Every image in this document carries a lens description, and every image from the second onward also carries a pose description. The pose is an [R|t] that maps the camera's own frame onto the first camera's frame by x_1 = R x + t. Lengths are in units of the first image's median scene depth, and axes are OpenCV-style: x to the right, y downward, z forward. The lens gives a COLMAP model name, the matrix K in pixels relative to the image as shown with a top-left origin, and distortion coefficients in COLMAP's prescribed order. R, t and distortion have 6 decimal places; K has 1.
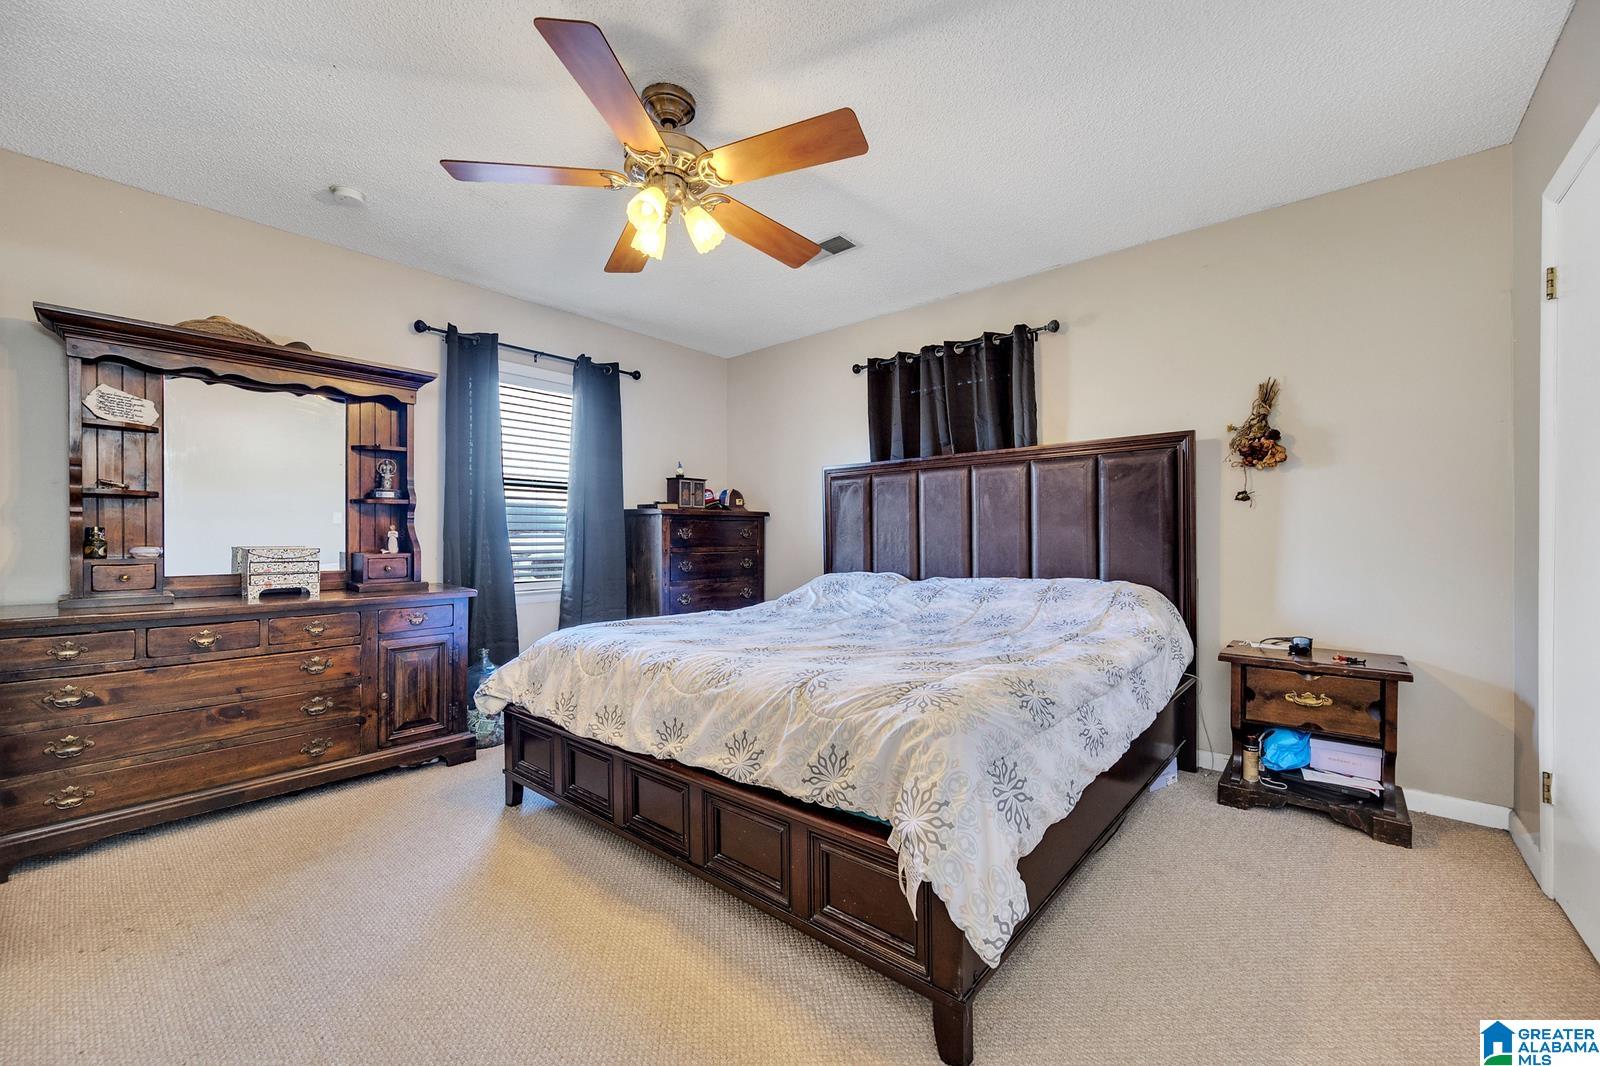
lens RADIAL K [[630.2, 0, 800.0], [0, 630.2, 533.0], [0, 0, 1]] dist [0.001667, 0.000237]
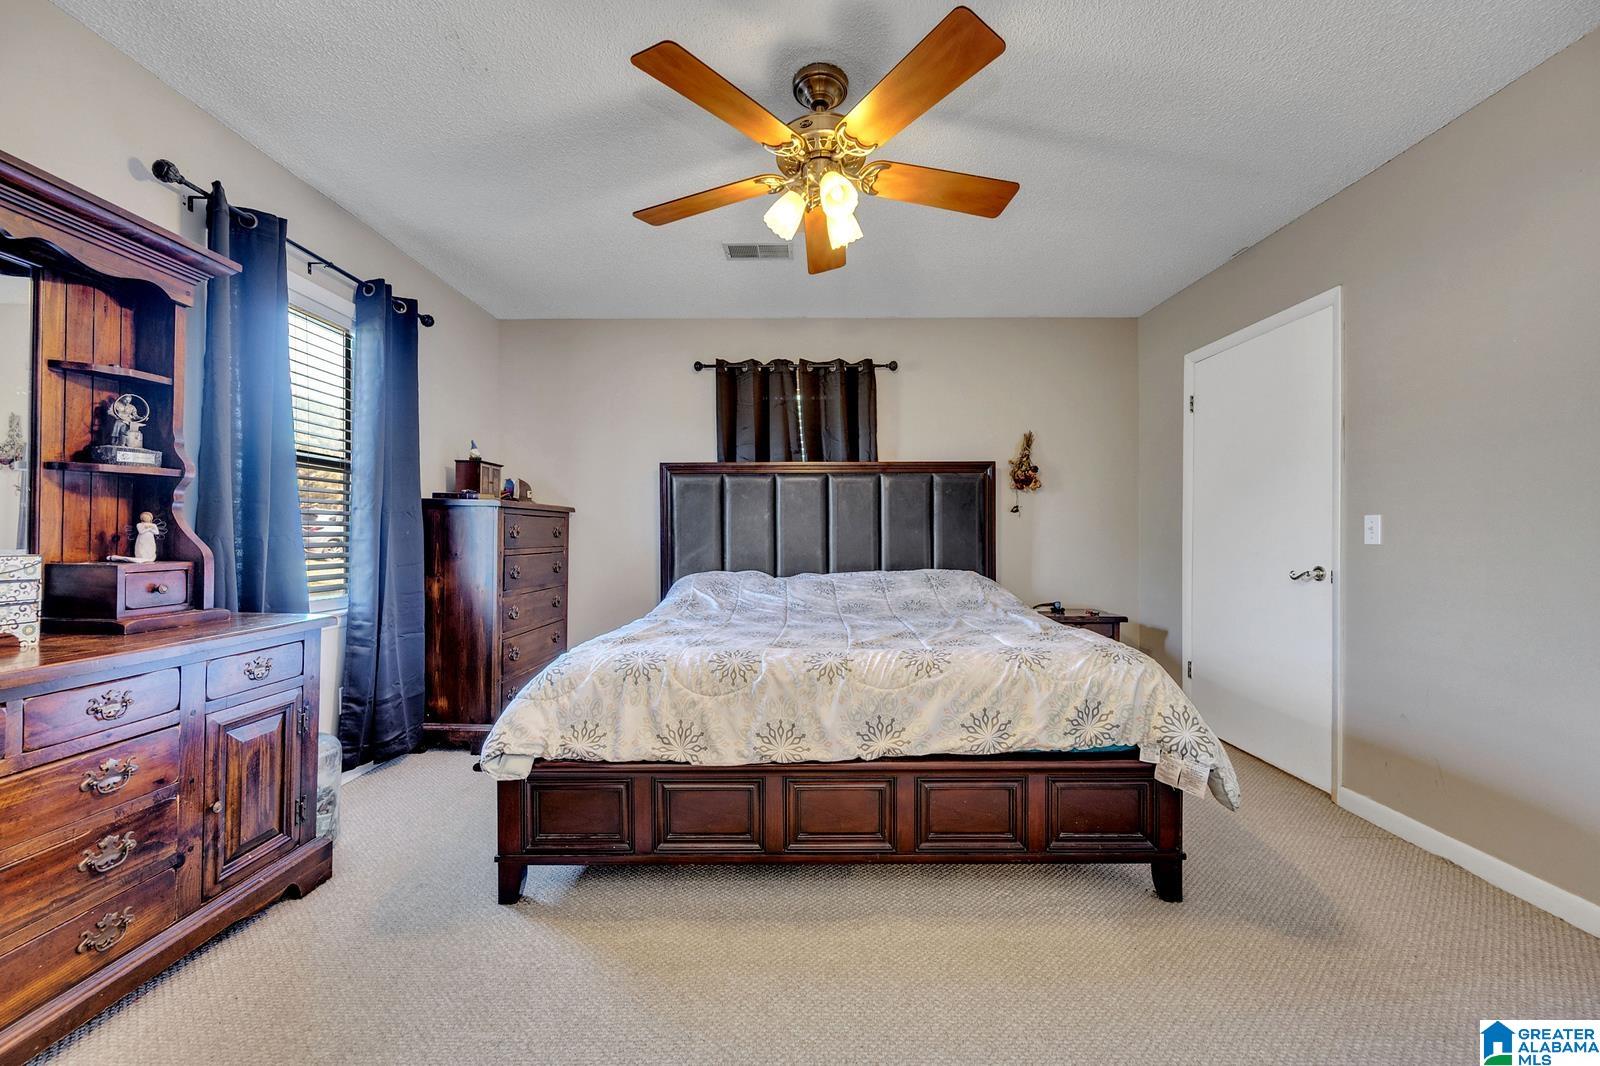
lens RADIAL K [[630.2, 0, 800.0], [0, 630.2, 533.0], [0, 0, 1]] dist [0.001667, 0.000237]
pose [[0.761665, 0.006711, 0.647936, -0.612101], [-0.006567, 0.999975, -0.002637, 0.003845], [-0.647937, -0.002247, 0.761690, 0.205307]]
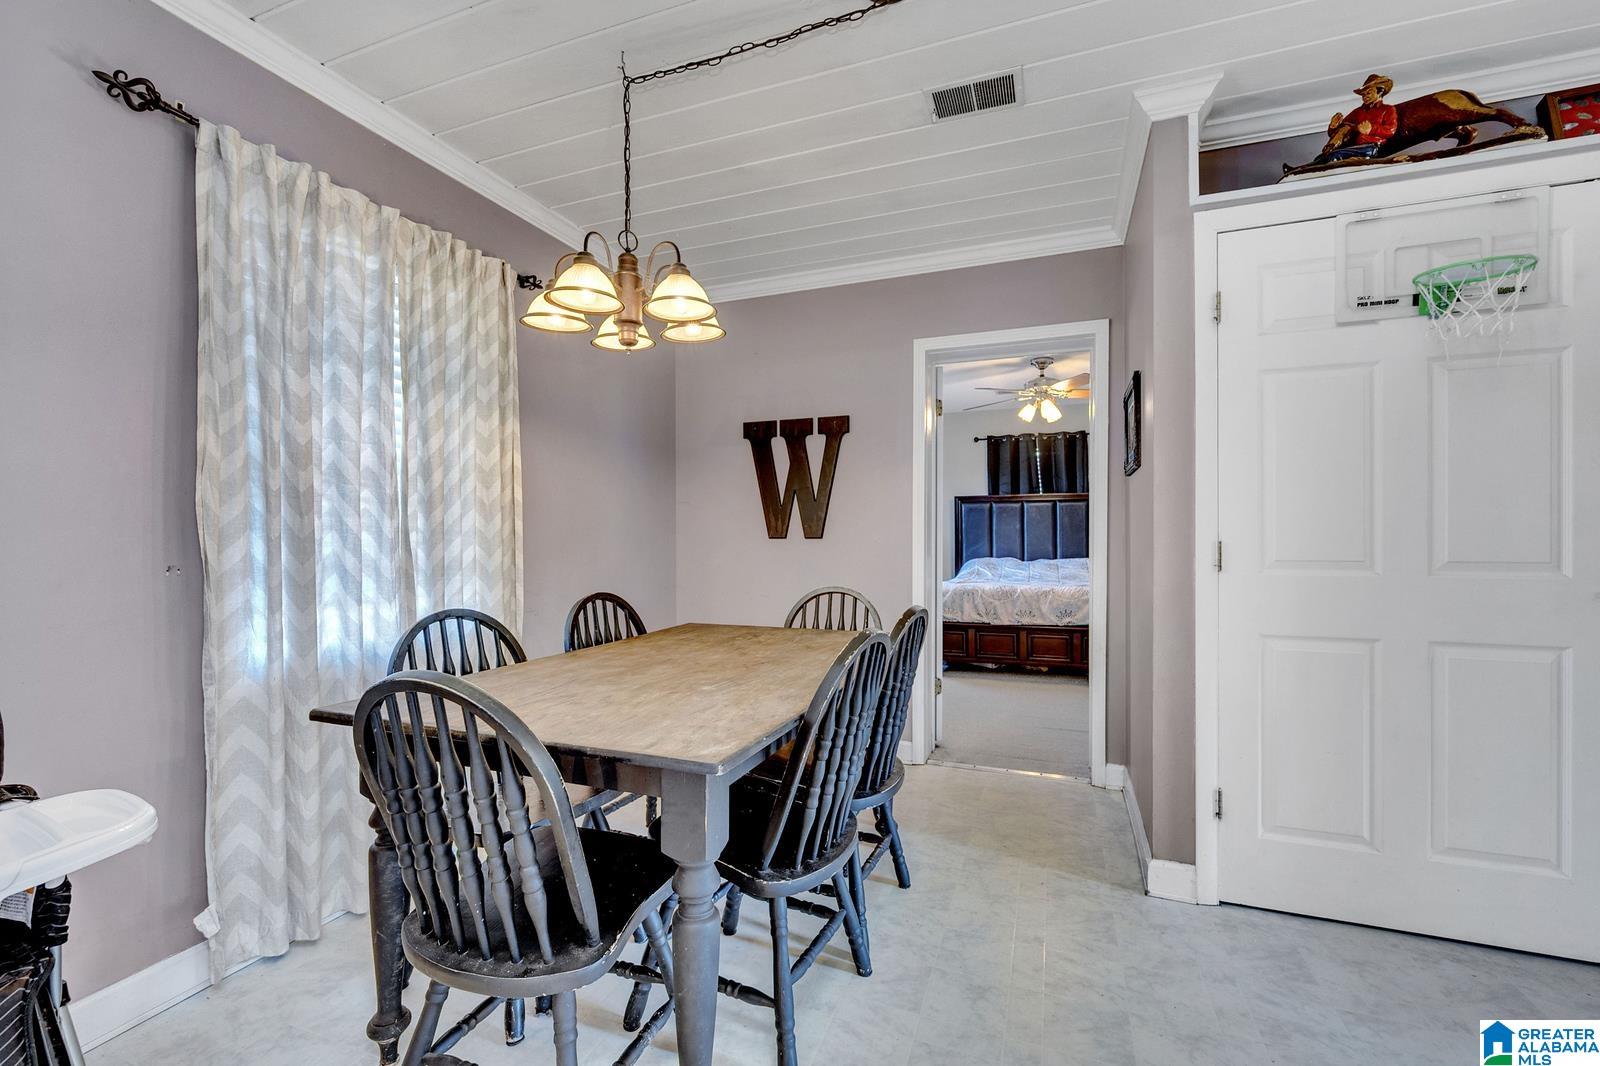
lens RADIAL K [[664.8, 0, 811.1], [0, 664.8, 533.8], [0, 0, 1]] dist [0.020295, 0.000009]
pose [[0.936488, 0.000301, 0.350701, -1.384846], [-0.003341, 0.999962, 0.008062, -0.024097], [-0.350685, -0.008722, 0.936453, -0.775483]]
